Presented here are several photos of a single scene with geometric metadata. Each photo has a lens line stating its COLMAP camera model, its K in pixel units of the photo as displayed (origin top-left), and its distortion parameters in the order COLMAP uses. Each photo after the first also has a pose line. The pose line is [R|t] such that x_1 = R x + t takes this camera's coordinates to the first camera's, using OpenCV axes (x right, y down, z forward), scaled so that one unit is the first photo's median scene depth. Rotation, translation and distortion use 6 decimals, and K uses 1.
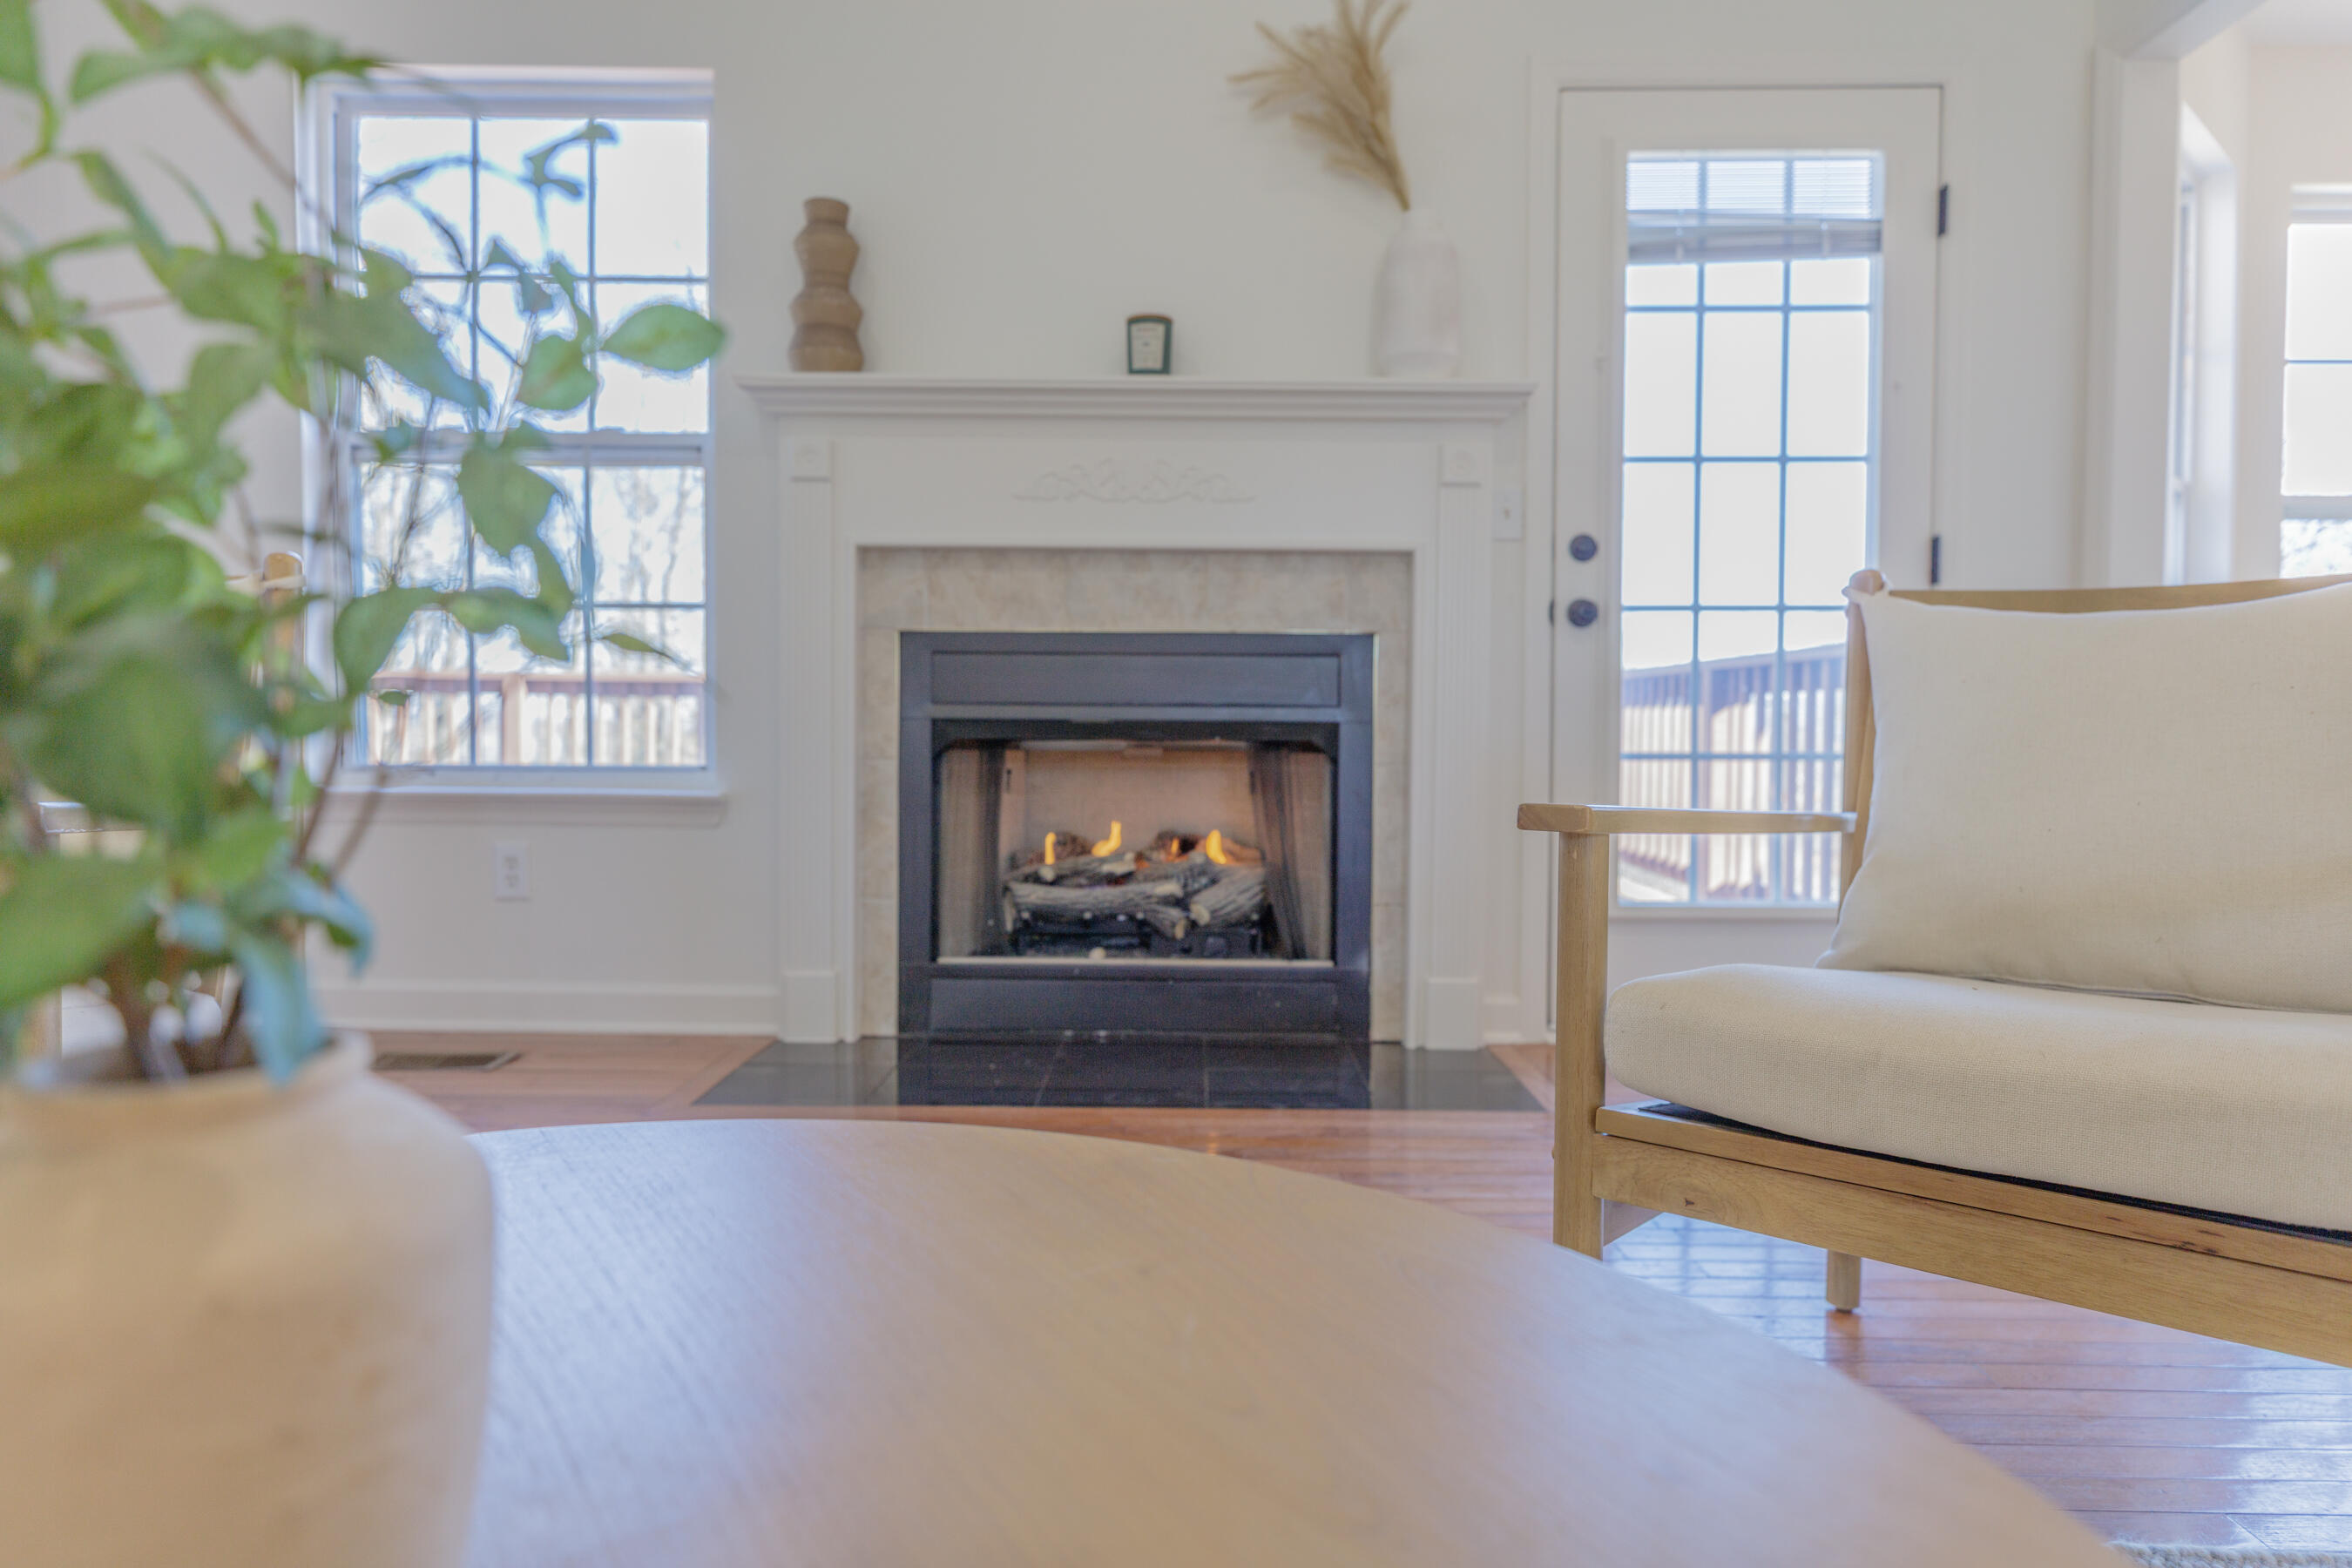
lens RADIAL K [[1460.1, 0, 1194.5], [0, 1460.1, 789.1], [0, 0, 1]] dist [0.001112, -0.000551]
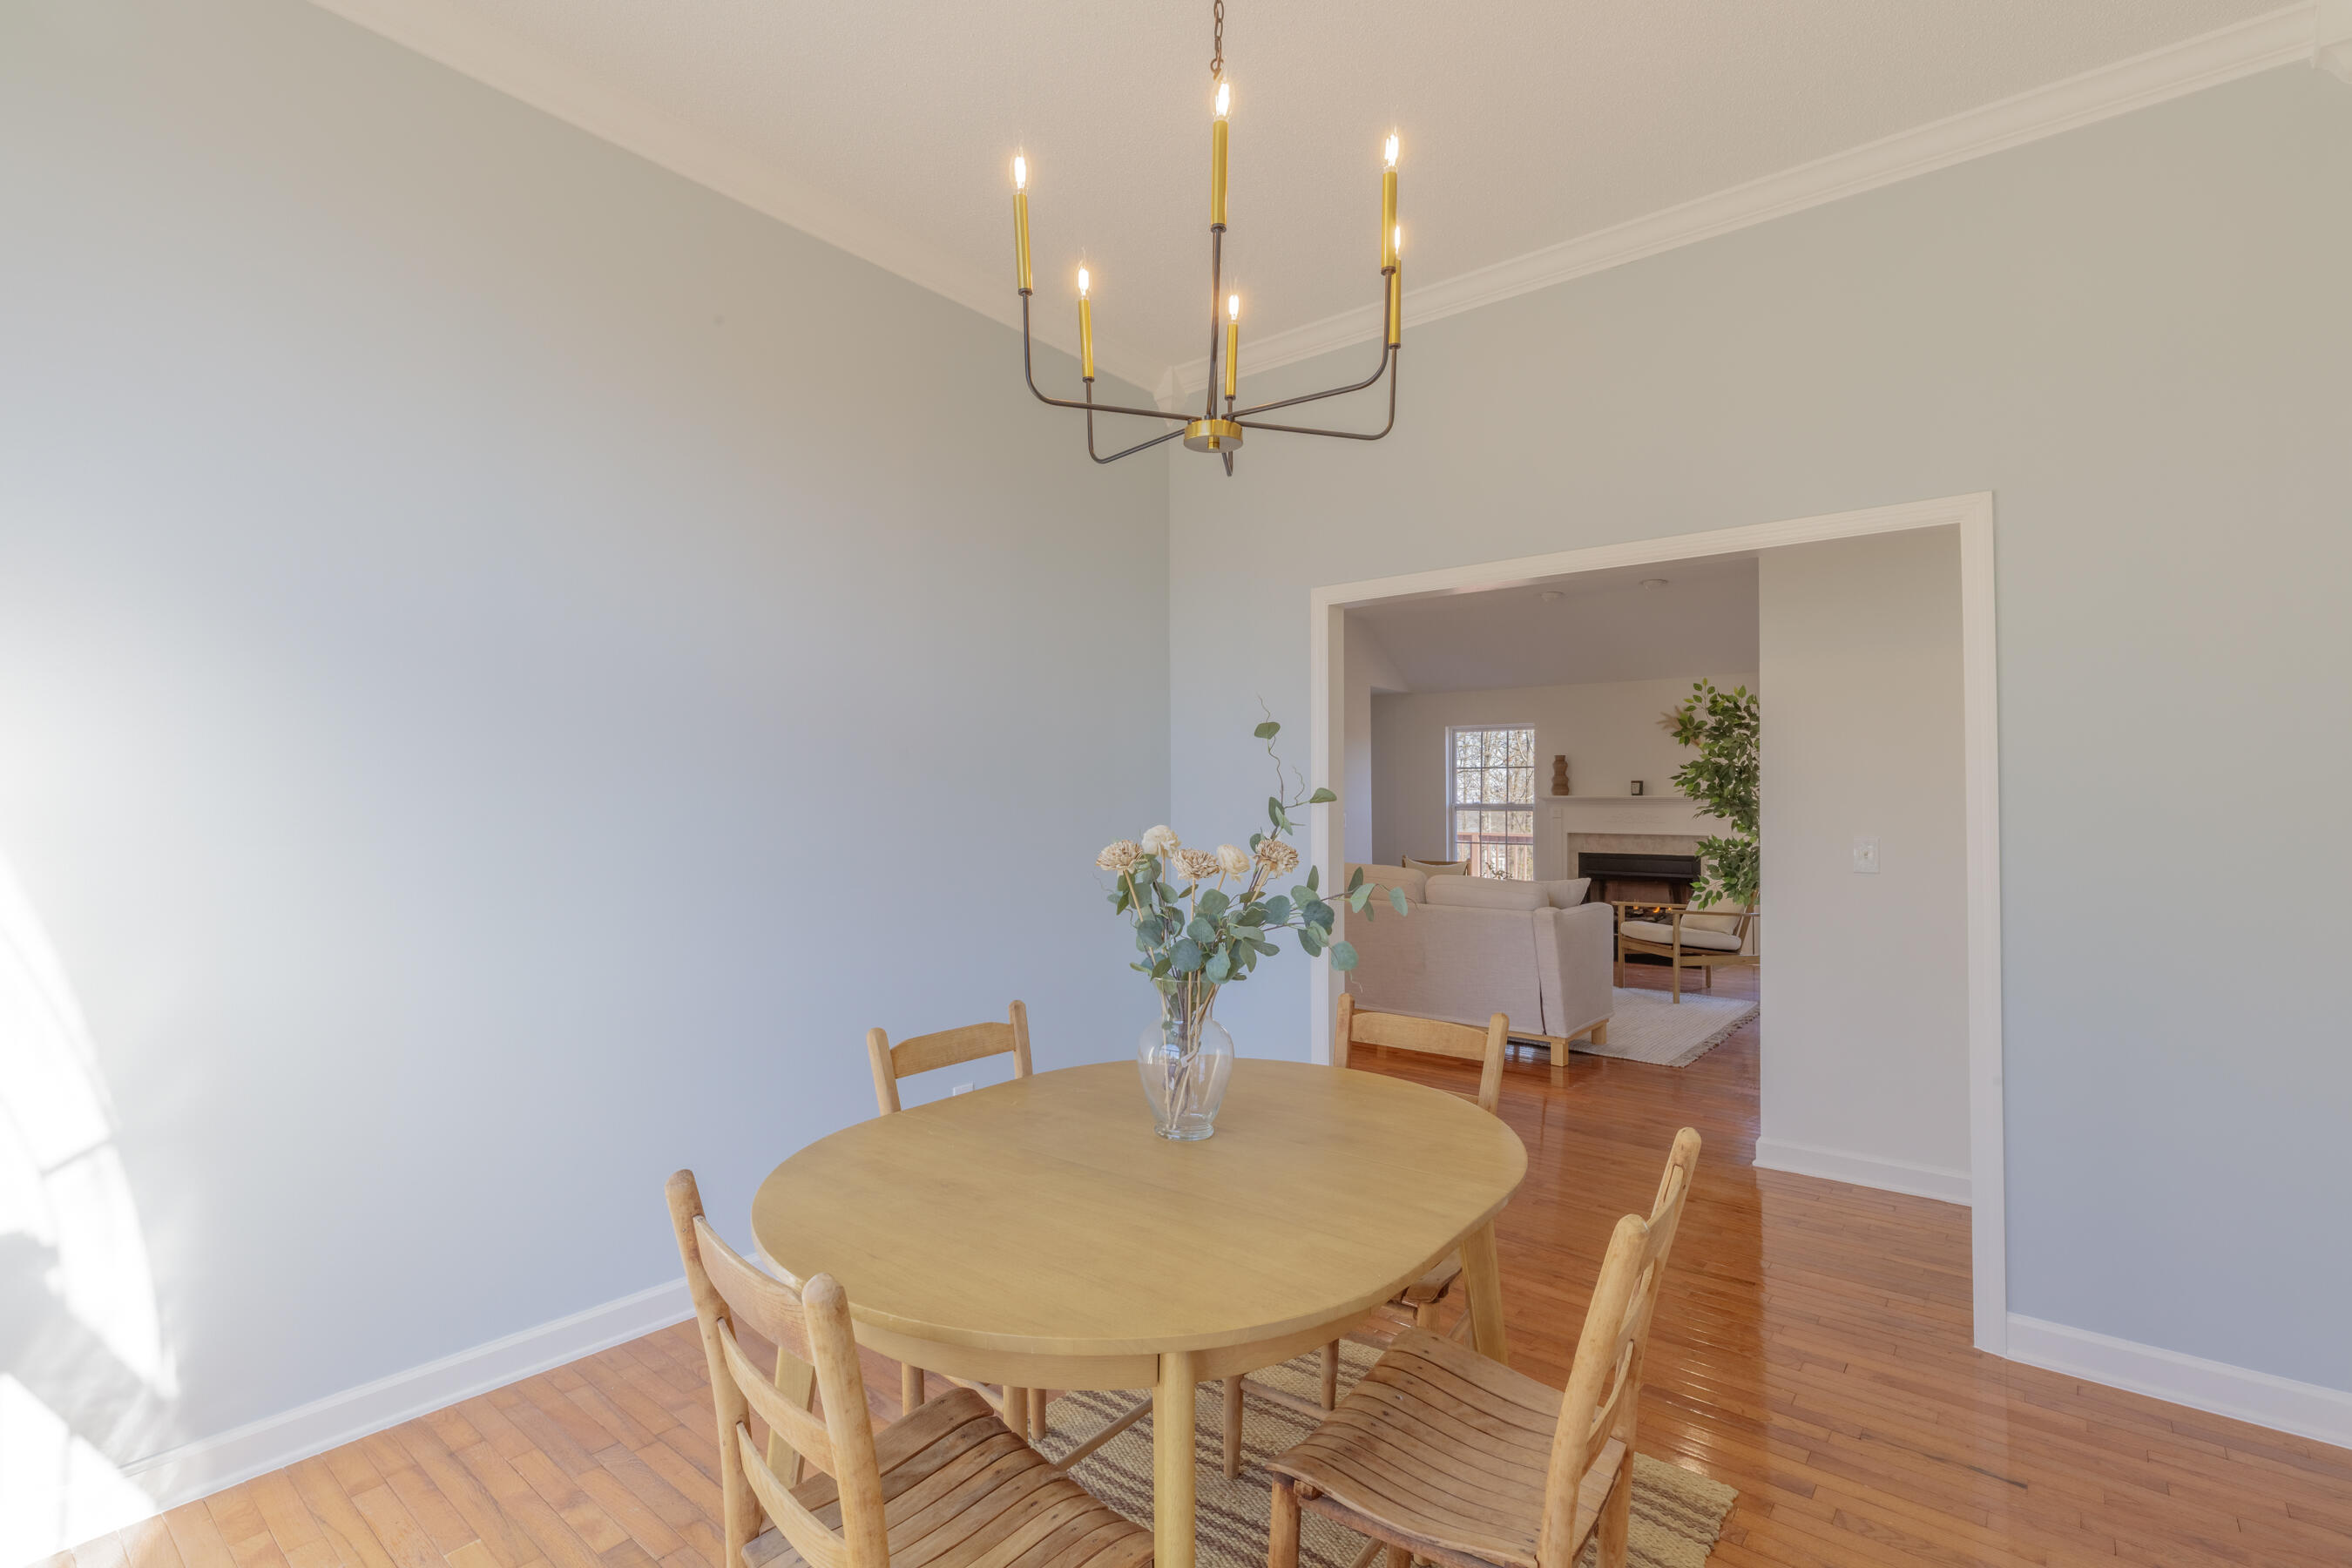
lens RADIAL K [[1070.9, 0, 1192.0], [0, 1070.9, 779.2], [0, 0, 1]] dist [0.000904, -0.000066]
pose [[0.787922, -0.015028, -0.615592, 0.817902], [-0.020502, 0.998508, -0.050617, -0.140502], [0.615434, 0.052504, 0.786438, -2.105935]]
